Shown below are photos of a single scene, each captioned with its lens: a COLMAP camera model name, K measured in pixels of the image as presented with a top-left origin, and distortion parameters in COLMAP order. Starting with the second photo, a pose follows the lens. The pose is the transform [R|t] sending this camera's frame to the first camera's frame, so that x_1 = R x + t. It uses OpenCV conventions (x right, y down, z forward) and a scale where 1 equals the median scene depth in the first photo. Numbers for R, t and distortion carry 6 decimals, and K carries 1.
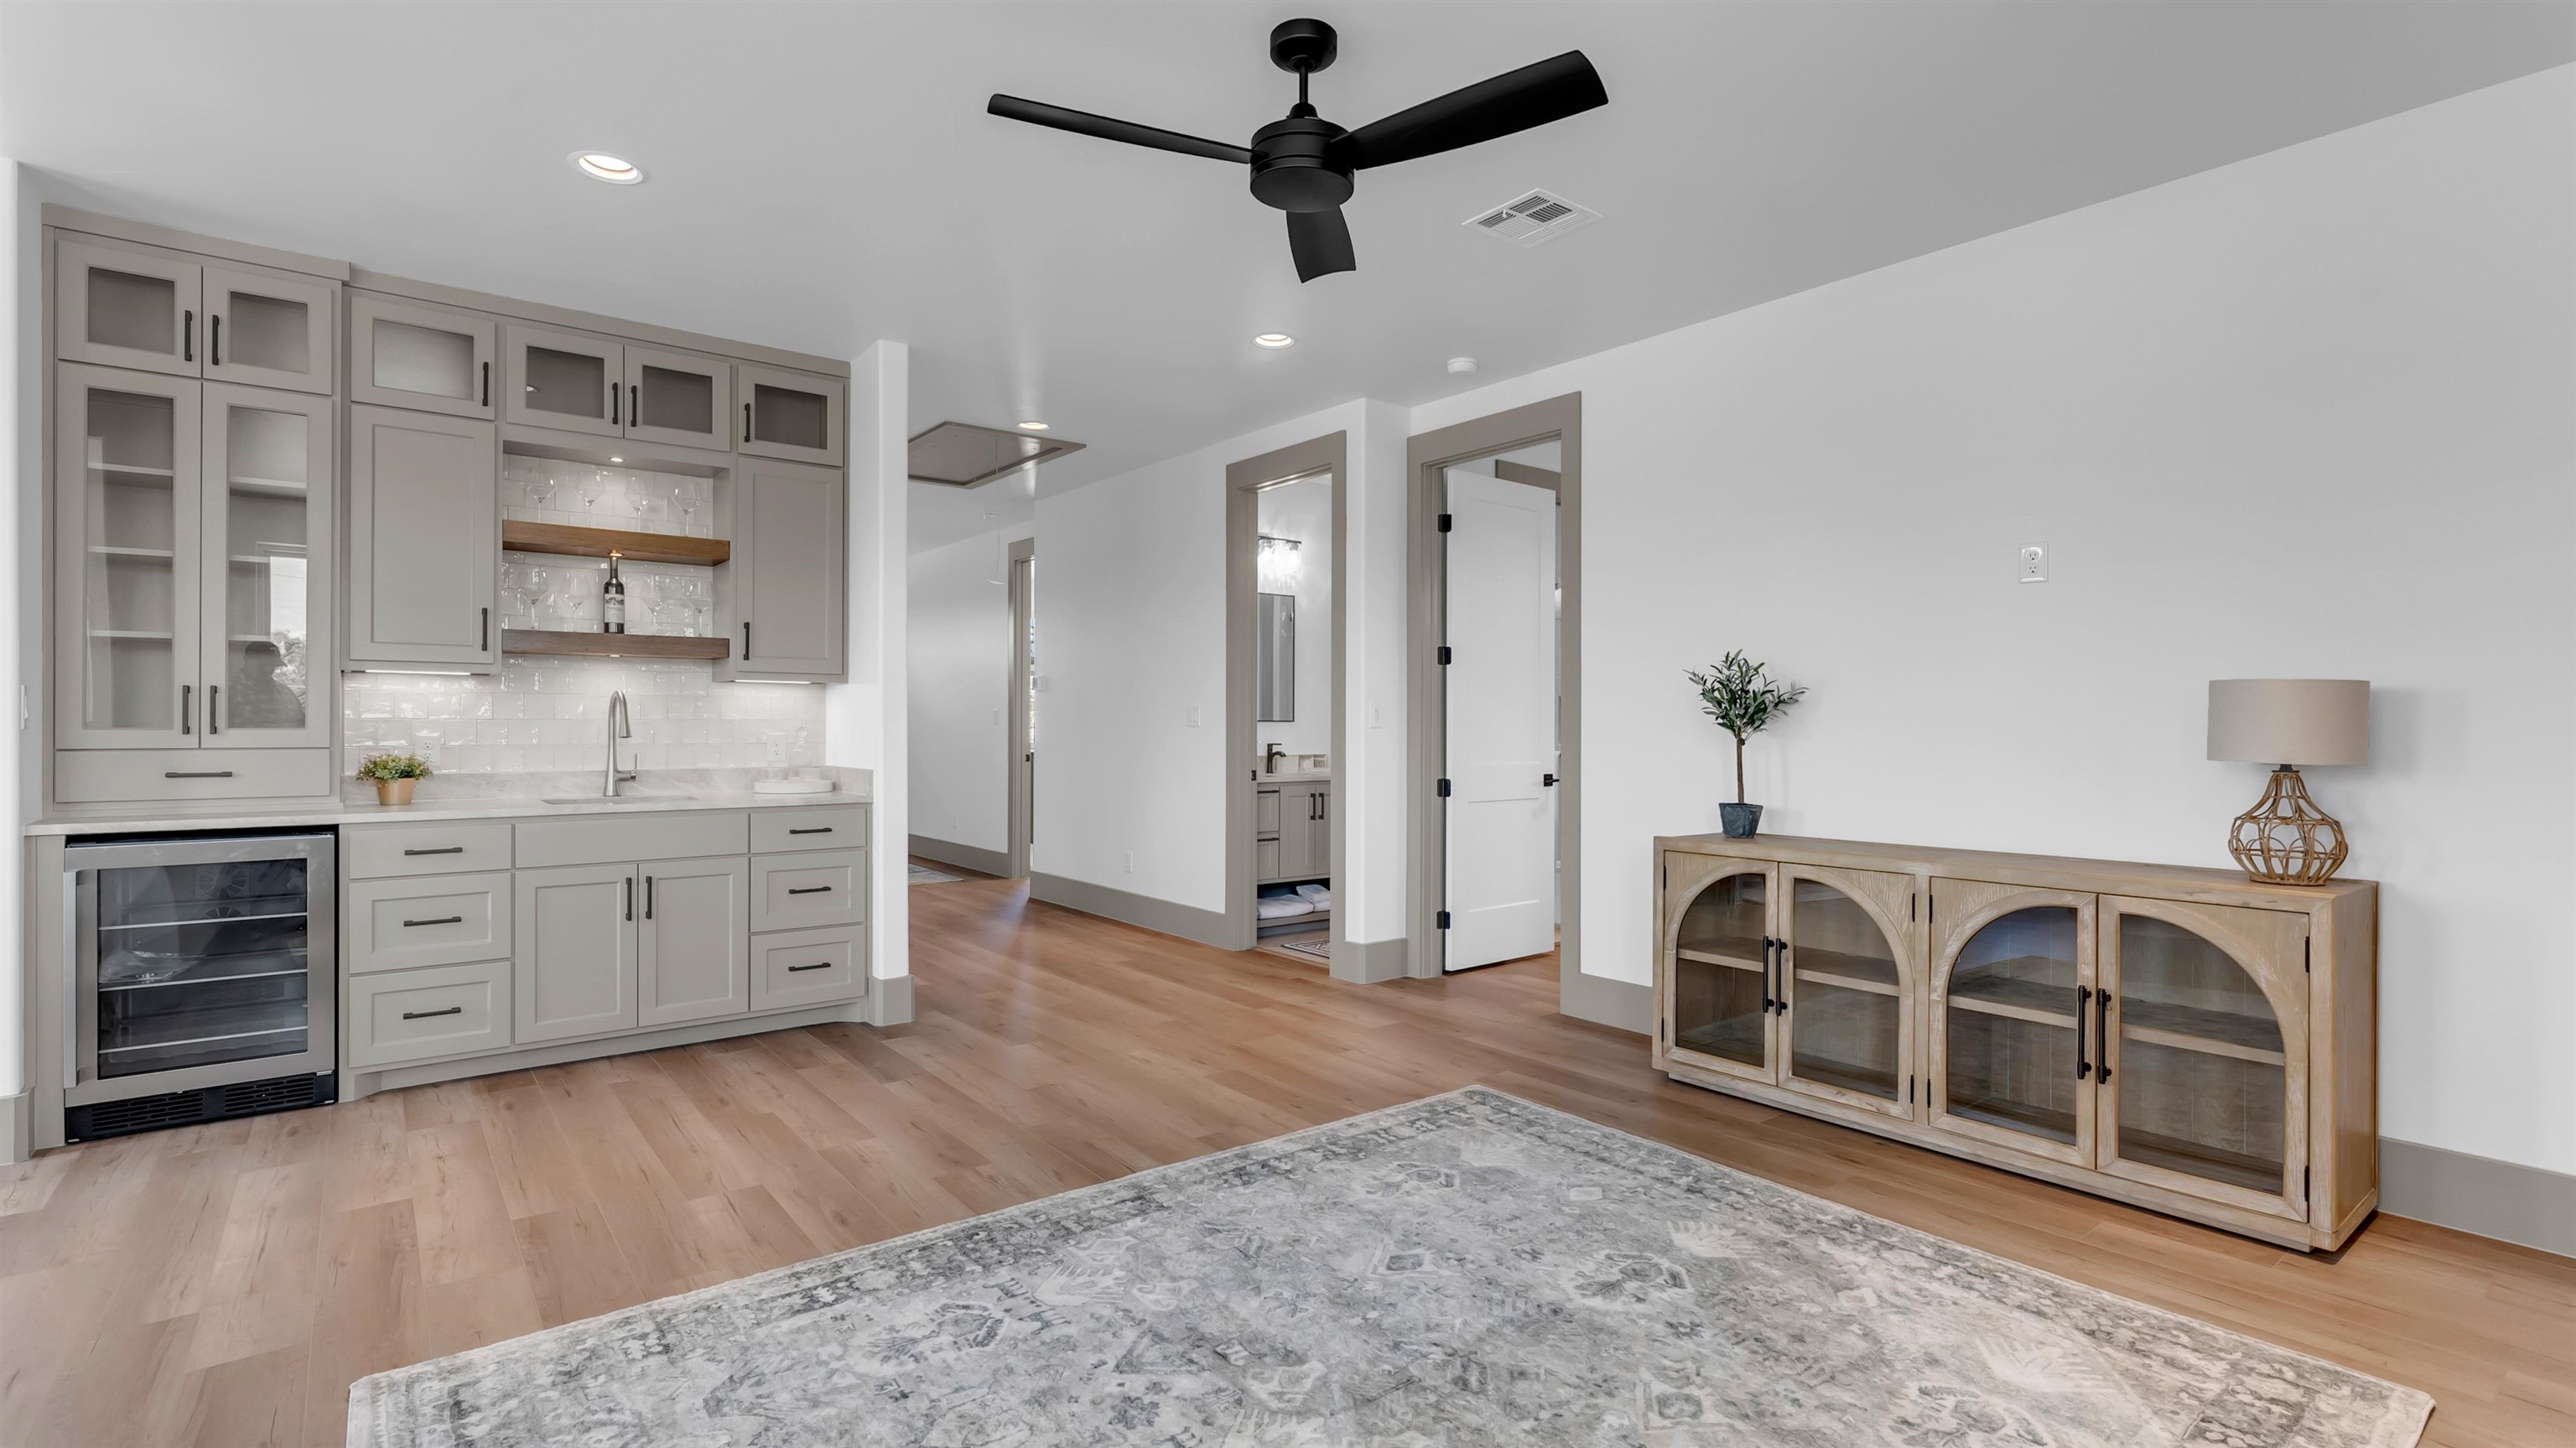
lens RADIAL K [[1185.7, 0, 1279.7], [0, 1185.7, 726.9], [0, 0, 1]] dist [0.004913, -0.000027]
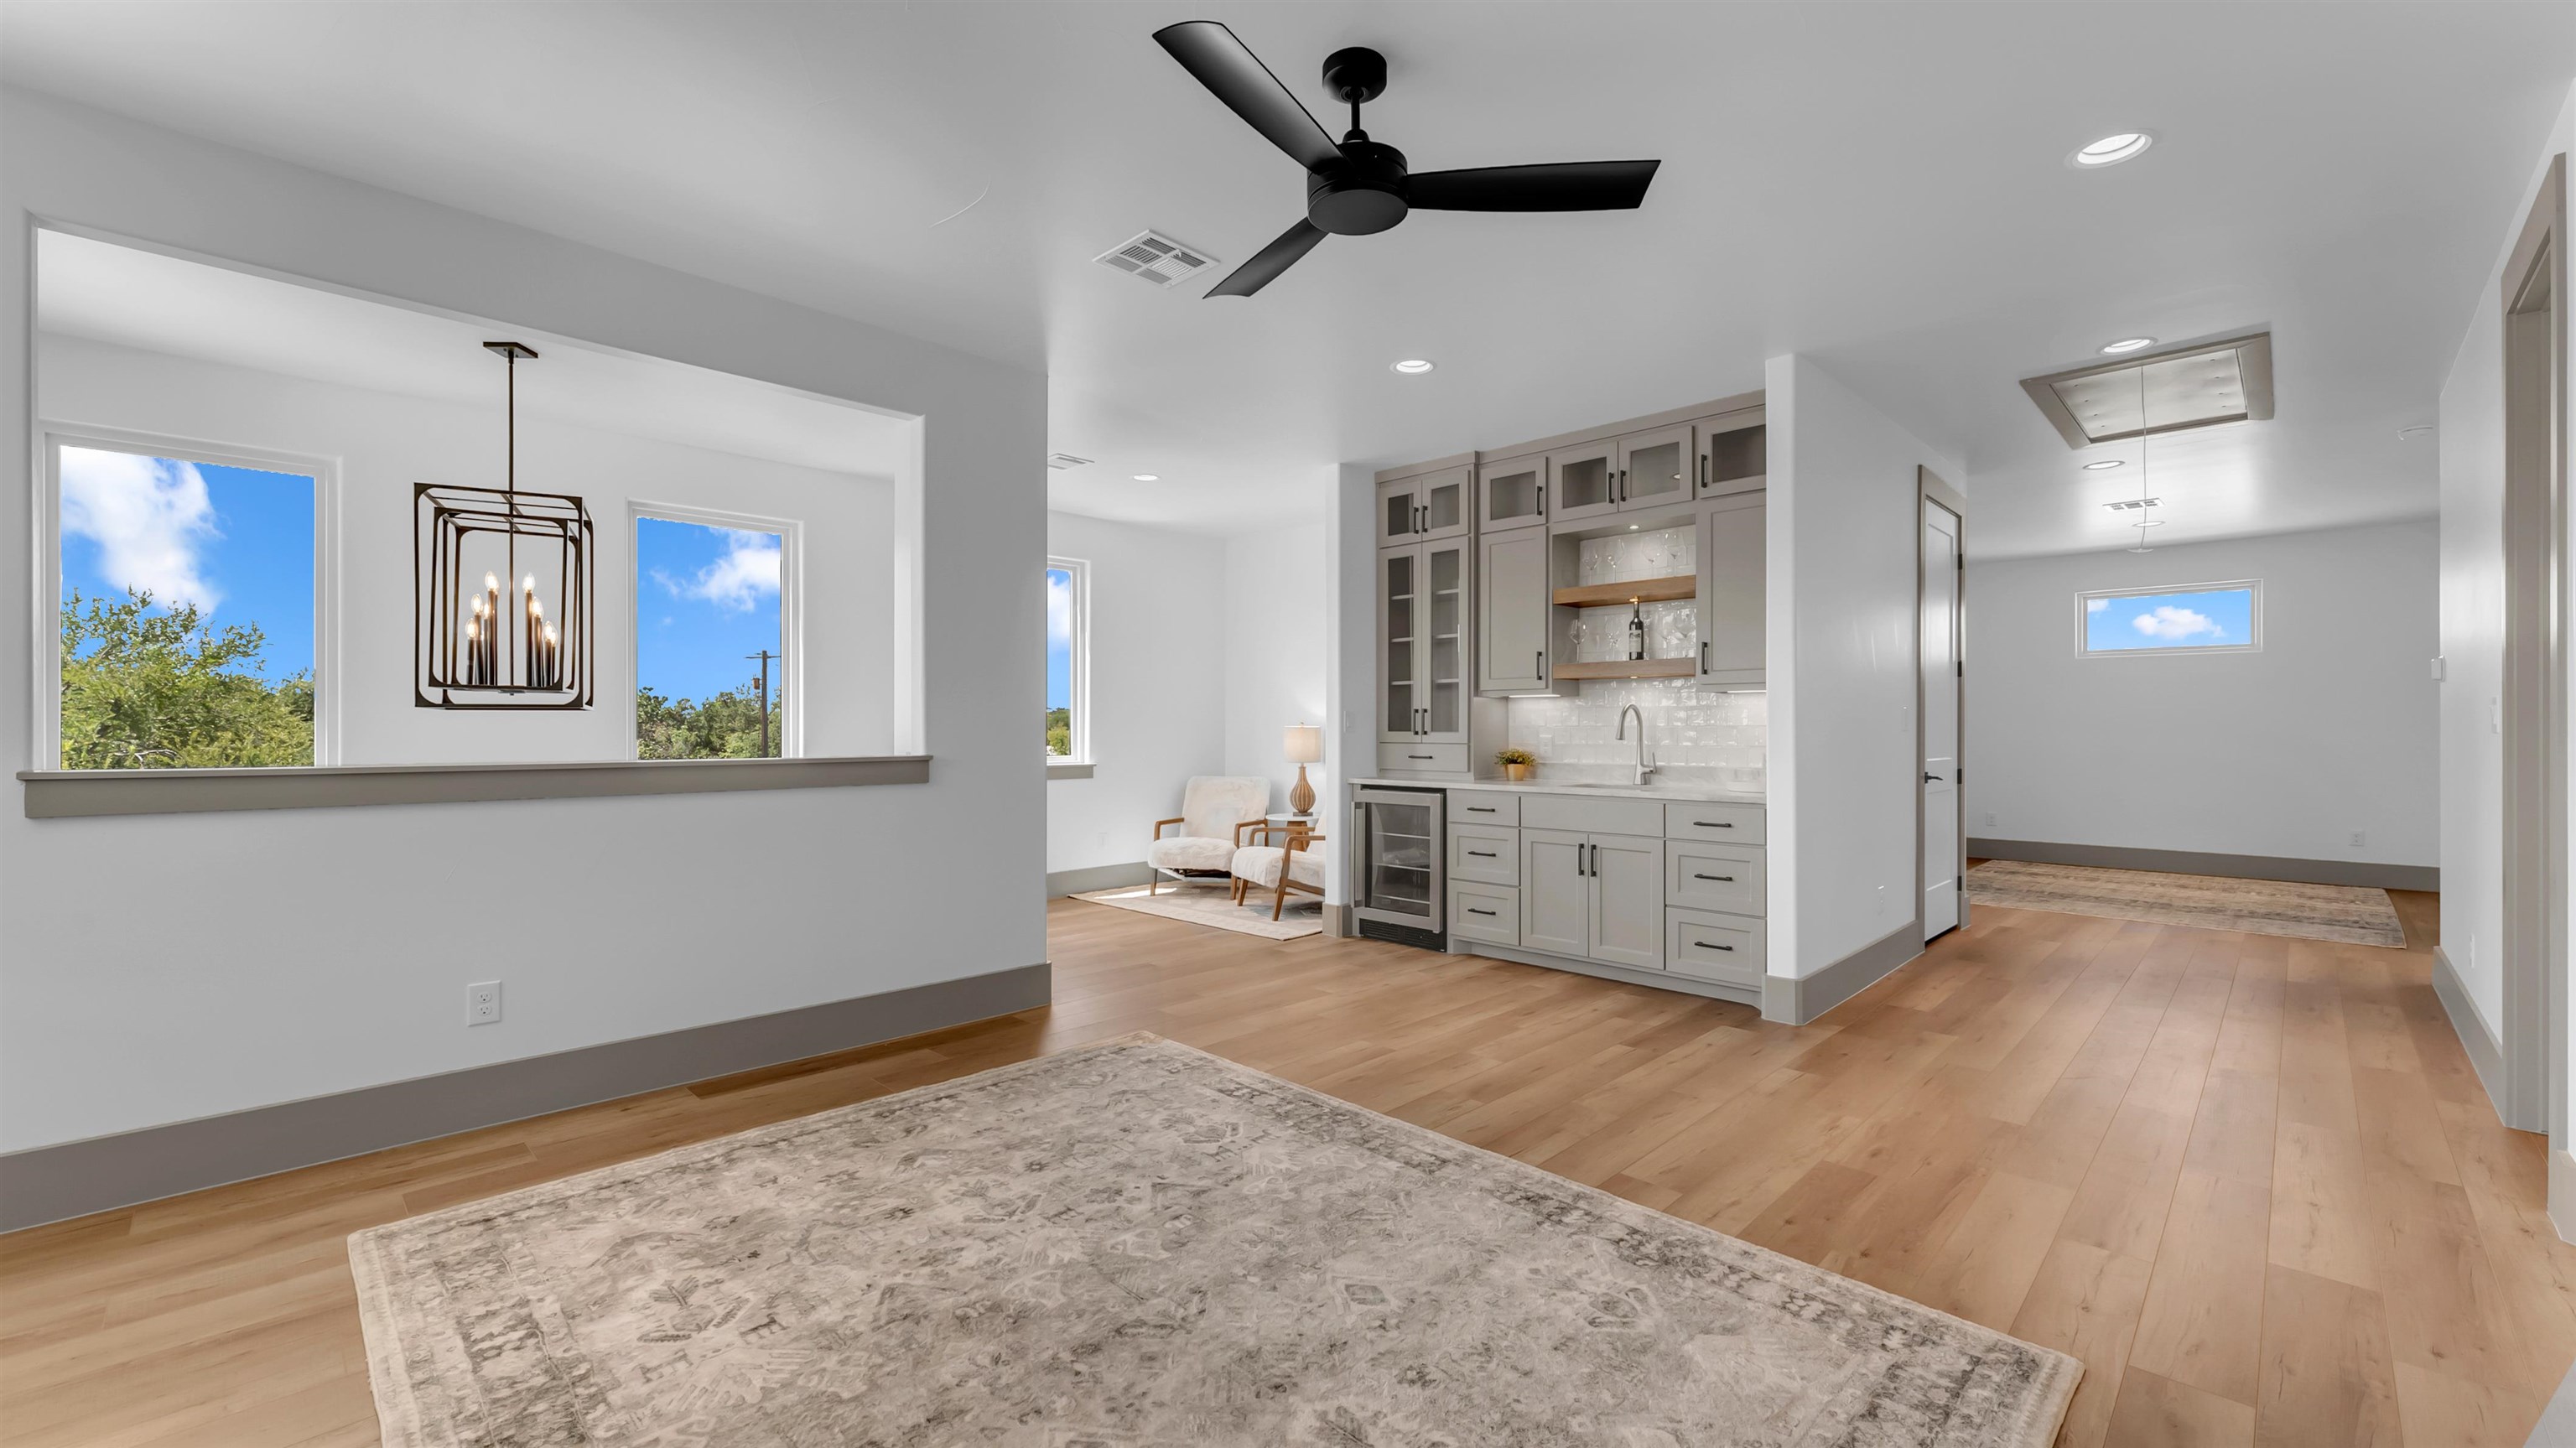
lens RADIAL K [[1029.2, 0, 1273.1], [0, 1029.2, 733.6], [0, 0, 1]] dist [0.002058, 0.000148]
pose [[0.113460, 0.002246, -0.993540, 0.732357], [-0.003342, 0.999993, 0.001879, 0.001584], [0.993537, 0.003107, 0.113467, 0.667361]]
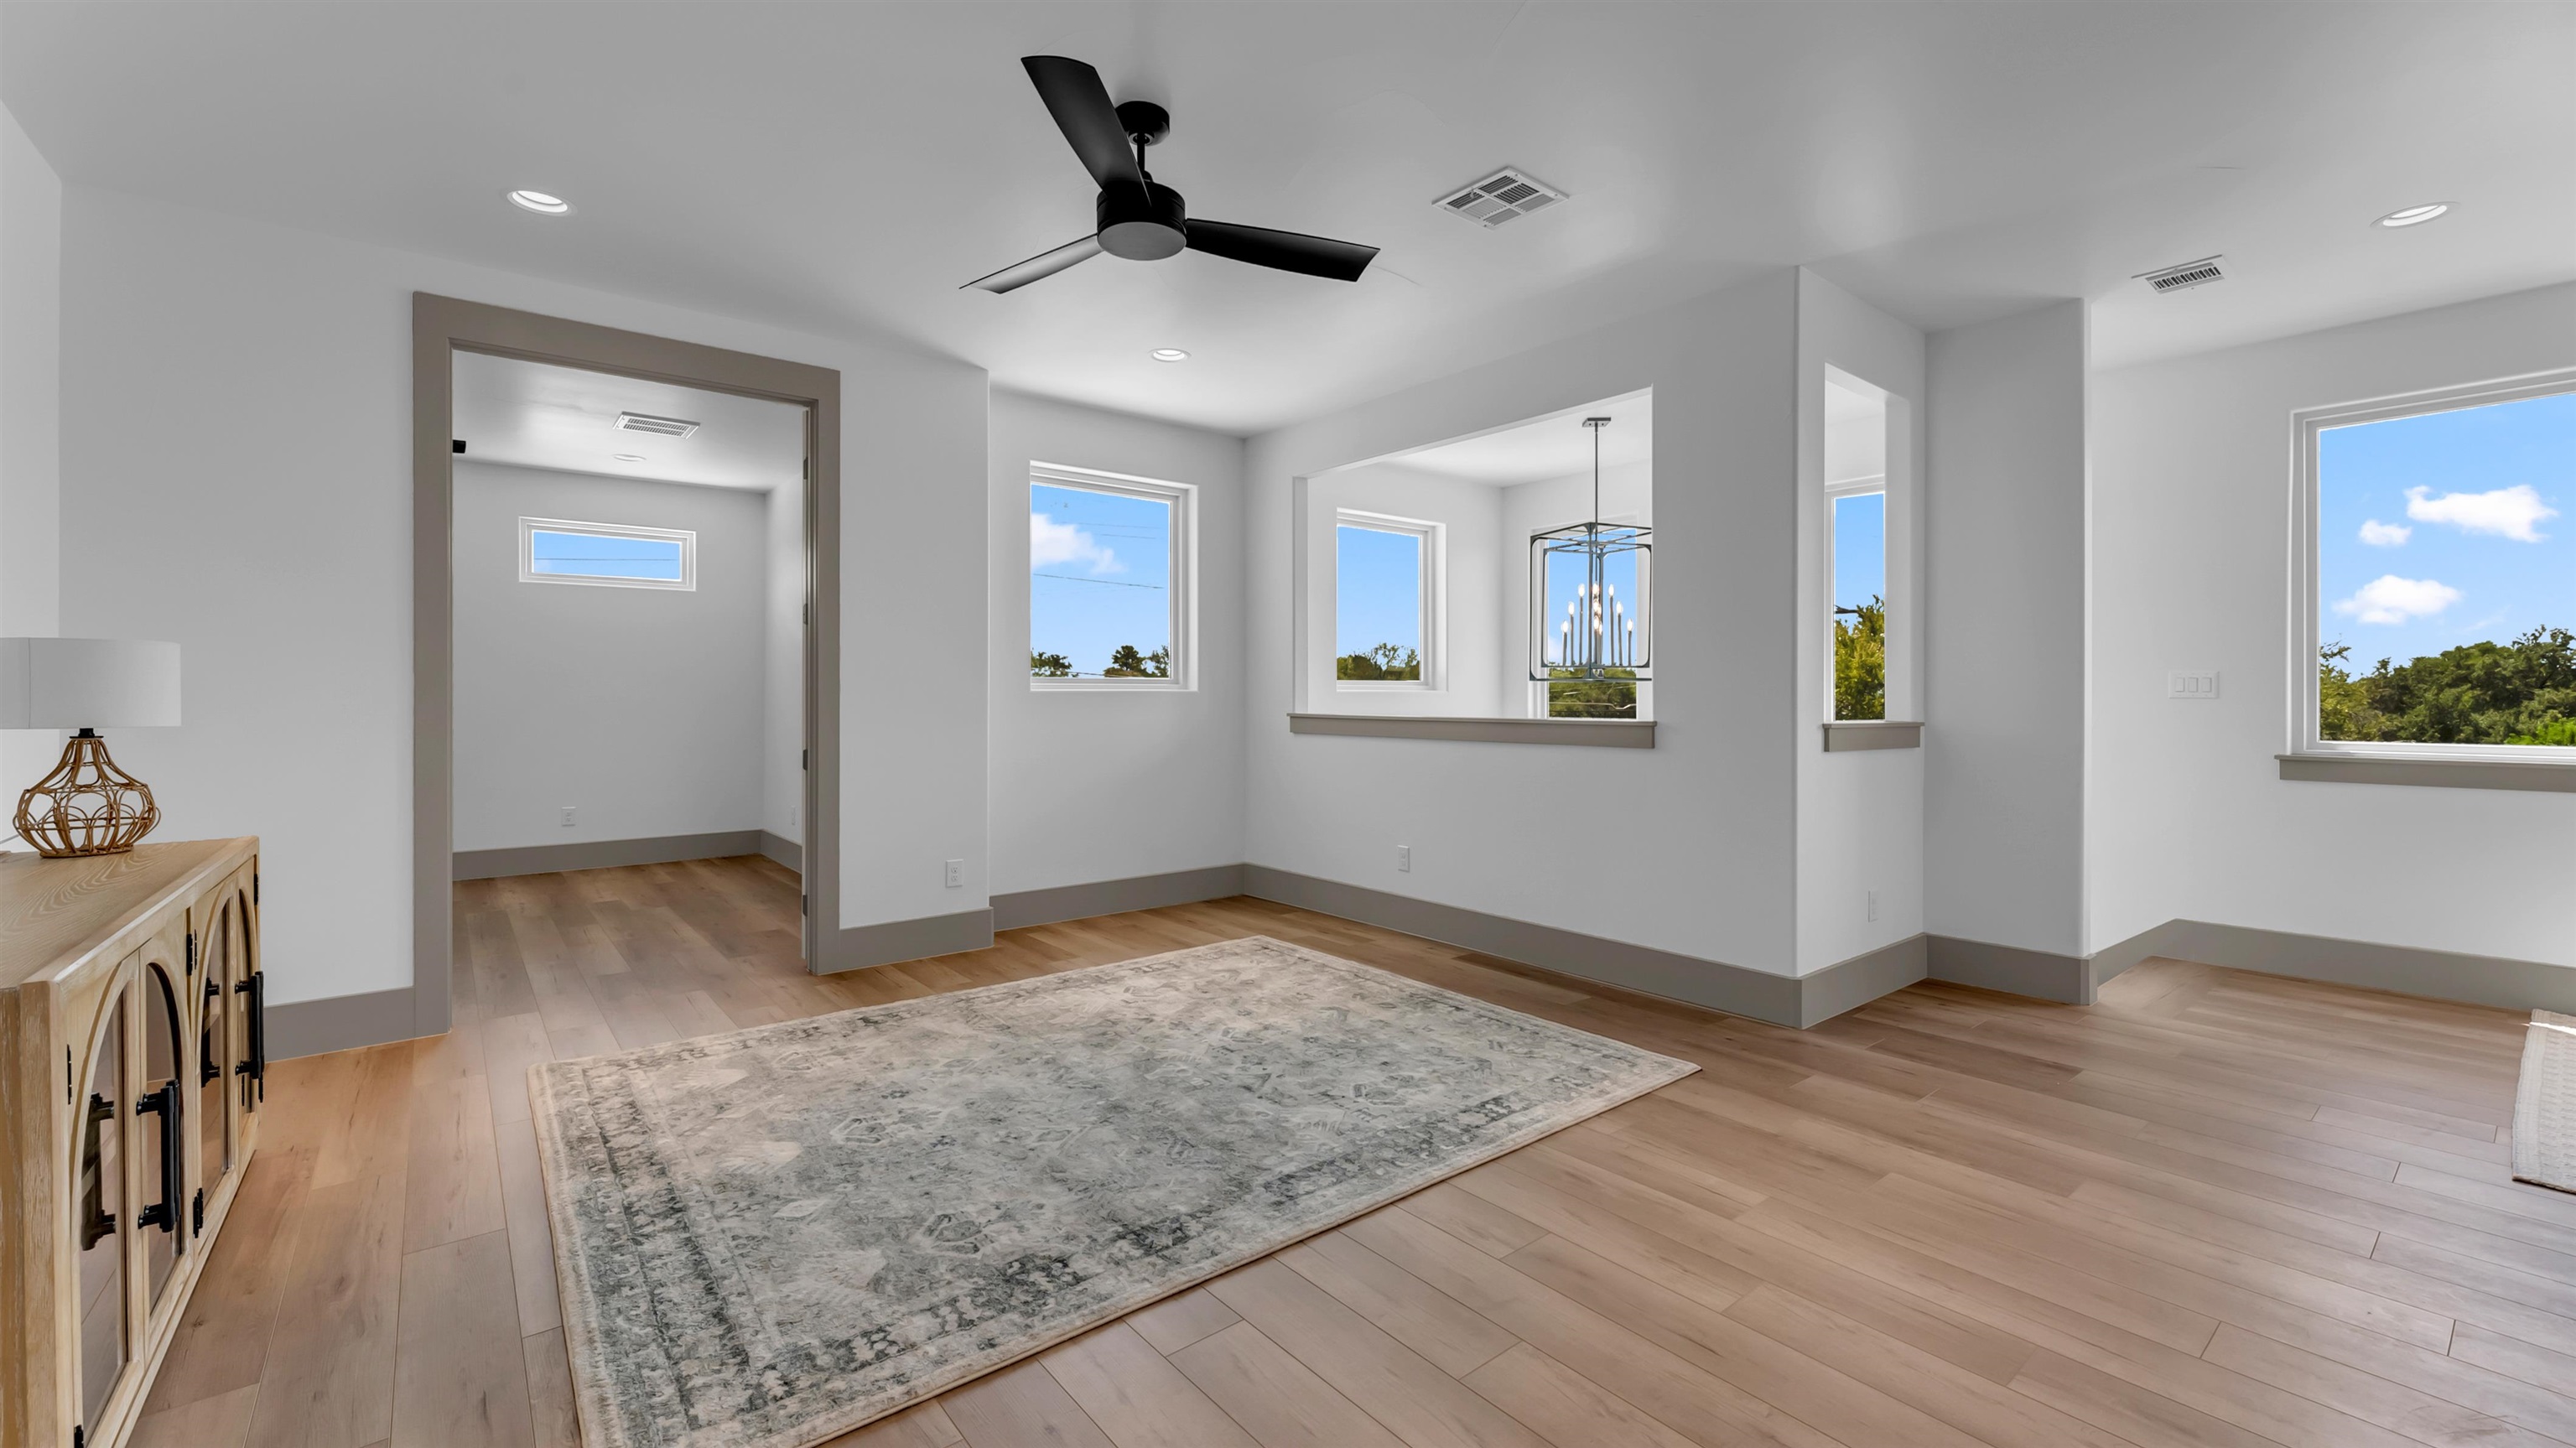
lens RADIAL K [[1029.2, 0, 1286.1], [0, 1029.2, 695.8], [0, 0, 1]] dist [0.002058, 0.000148]
pose [[-0.999838, -0.003589, -0.017642, -0.088761], [-0.003651, 0.999987, 0.003453, -0.001274], [0.017629, 0.003517, -0.999838, 1.645648]]
